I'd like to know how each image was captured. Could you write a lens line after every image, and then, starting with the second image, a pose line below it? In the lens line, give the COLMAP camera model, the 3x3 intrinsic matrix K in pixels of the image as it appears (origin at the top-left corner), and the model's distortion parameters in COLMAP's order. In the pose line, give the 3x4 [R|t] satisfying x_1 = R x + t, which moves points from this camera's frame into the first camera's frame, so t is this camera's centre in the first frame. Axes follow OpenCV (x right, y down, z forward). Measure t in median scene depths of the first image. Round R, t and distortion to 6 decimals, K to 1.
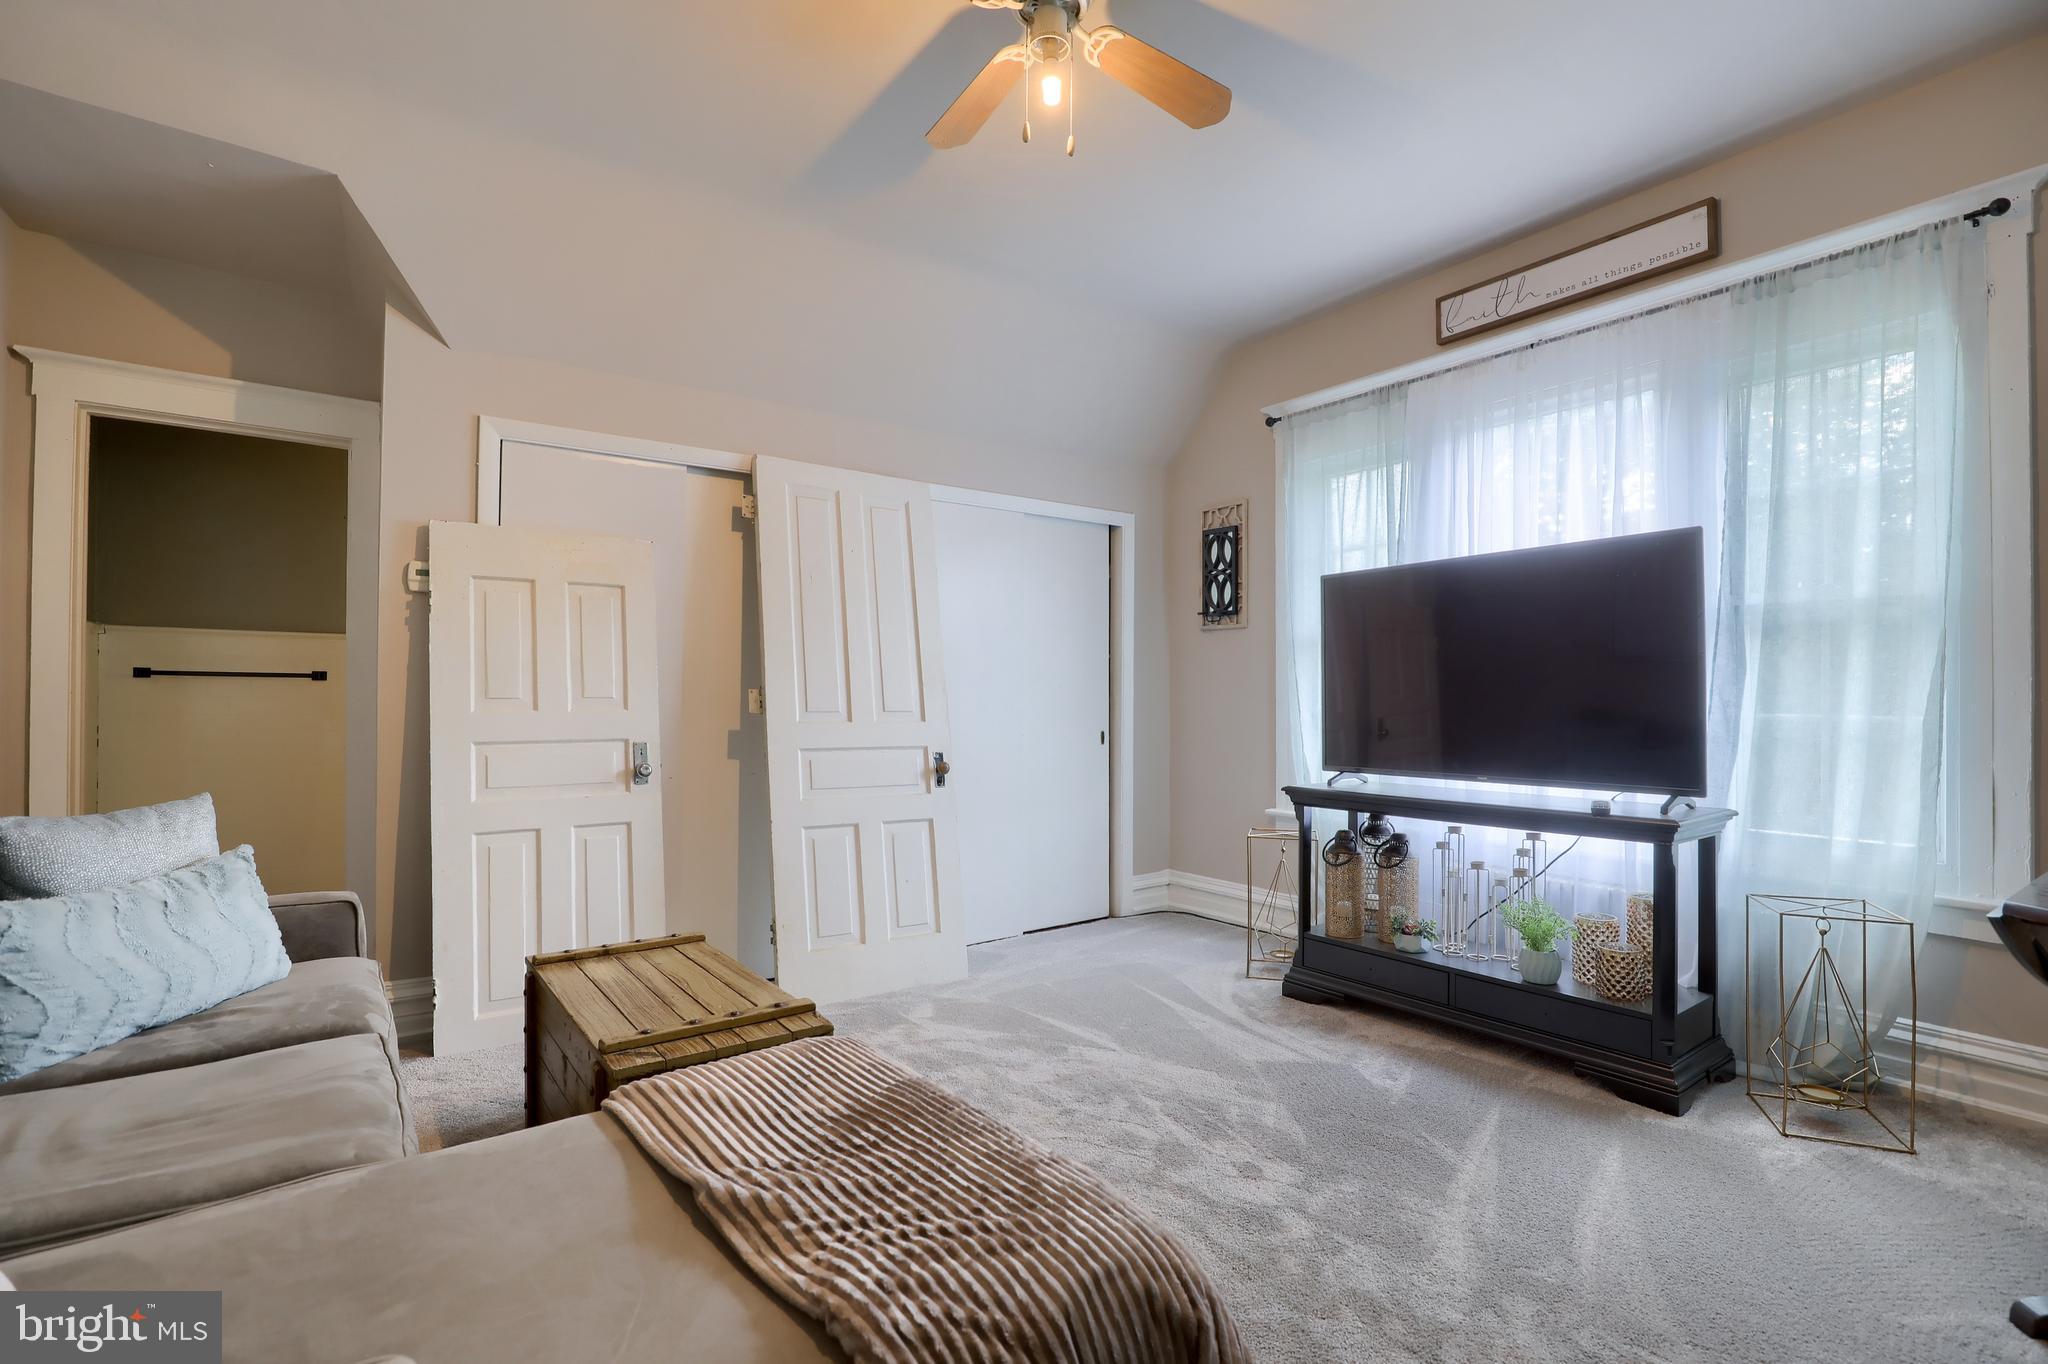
lens RADIAL K [[945.9, 0, 1014.0], [0, 945.9, 693.0], [0, 0, 1]] dist [0.002242, 0.001933]
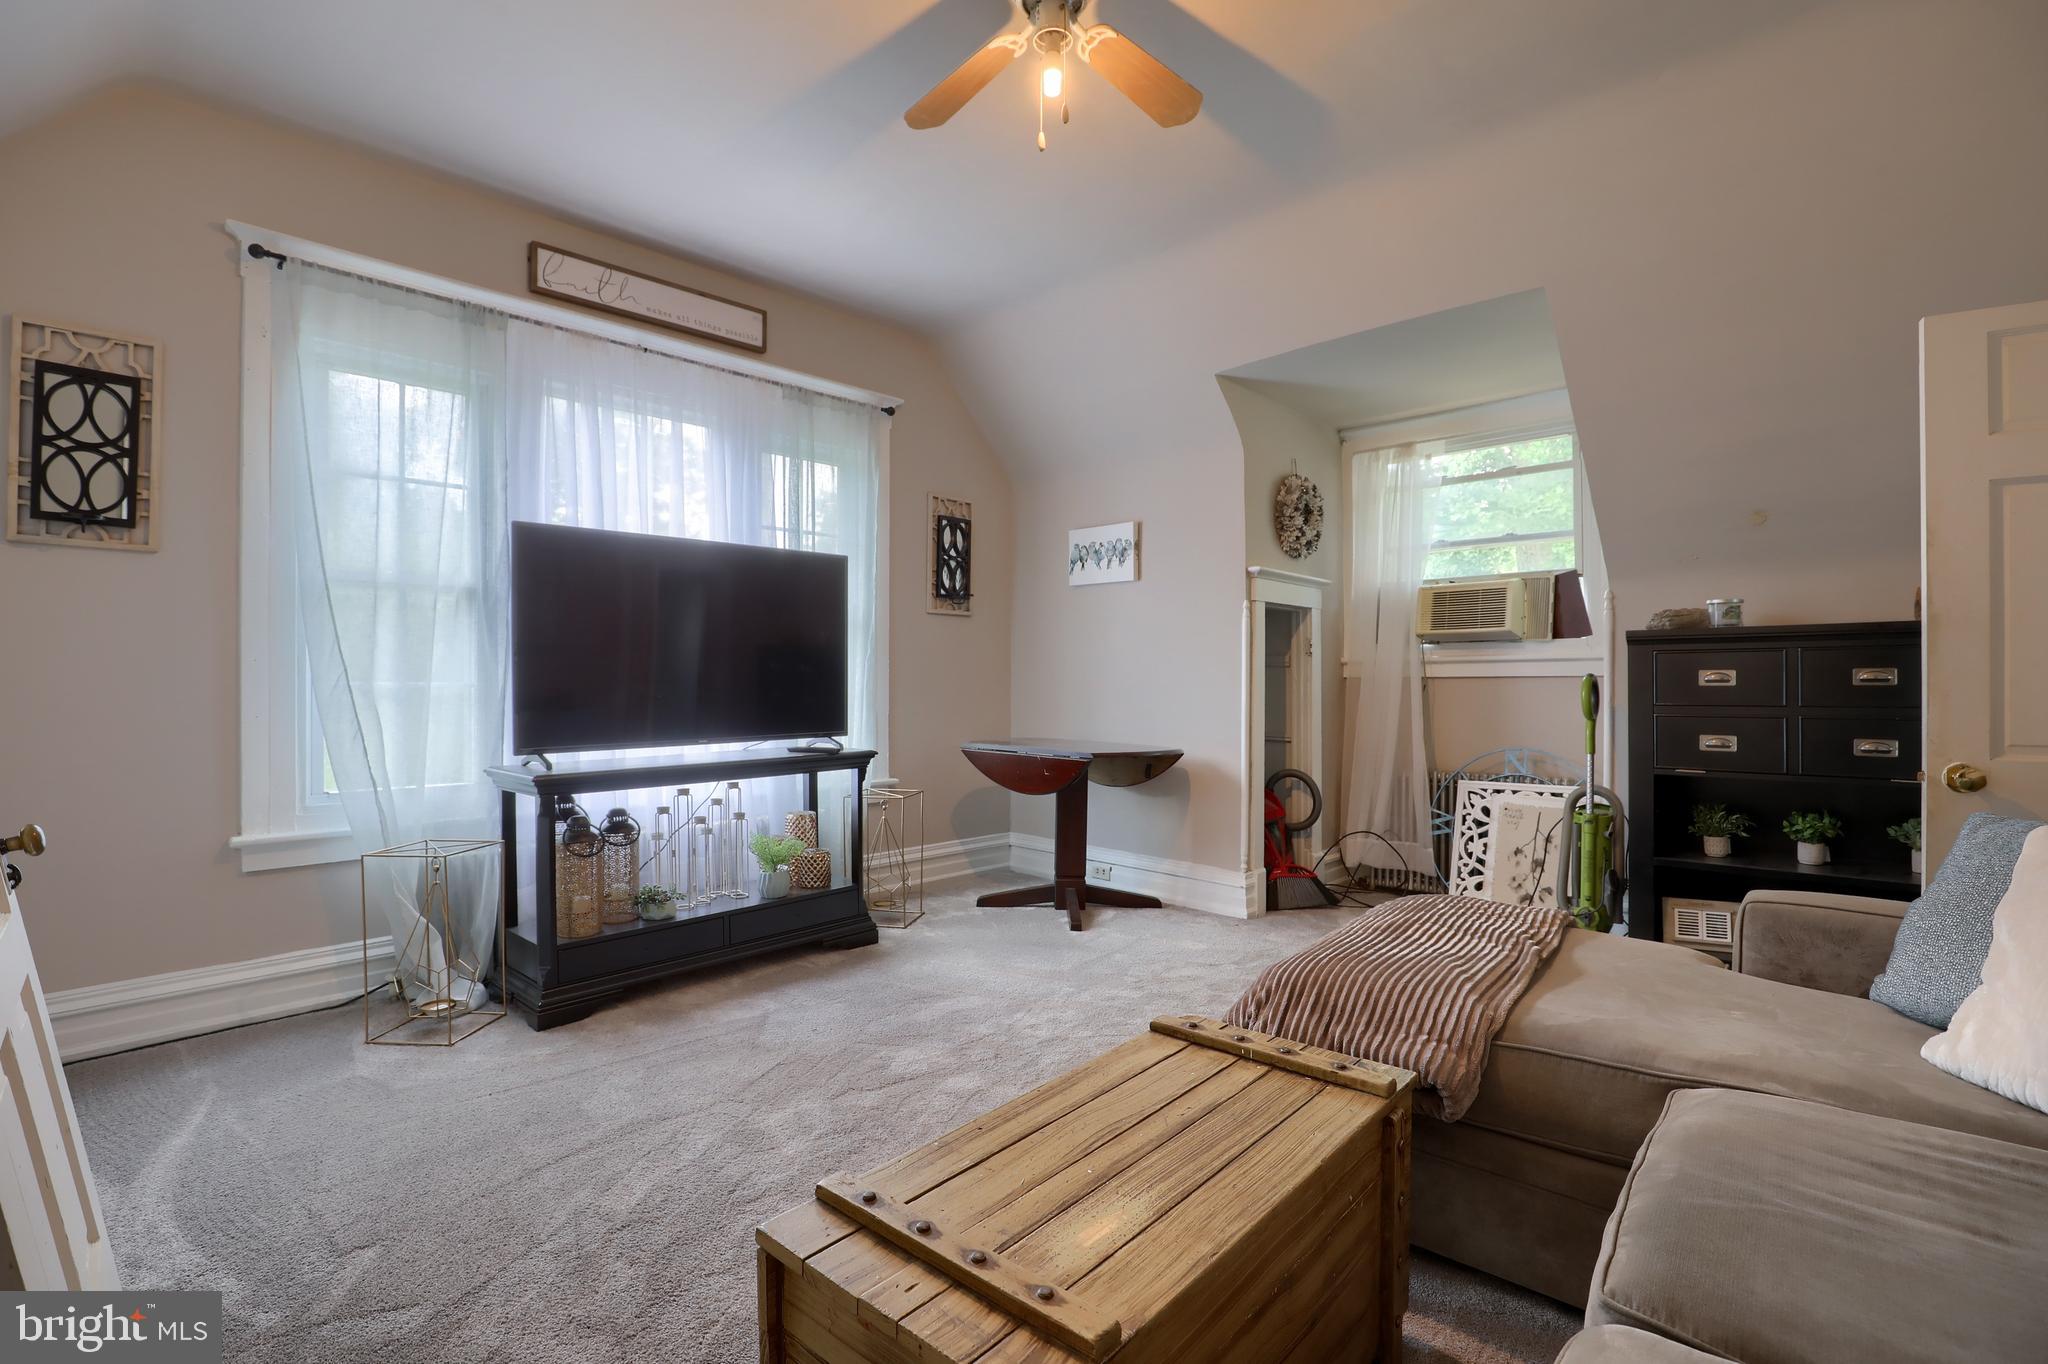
lens RADIAL K [[945.9, 0, 1015.9], [0, 945.9, 679.3], [0, 0, 1]] dist [0.002242, 0.001933]
pose [[-0.167085, -0.008671, 0.985904, -0.698513], [-0.008320, 0.999938, 0.007384, 0.005603], [-0.985907, -0.006969, -0.167147, 0.860697]]
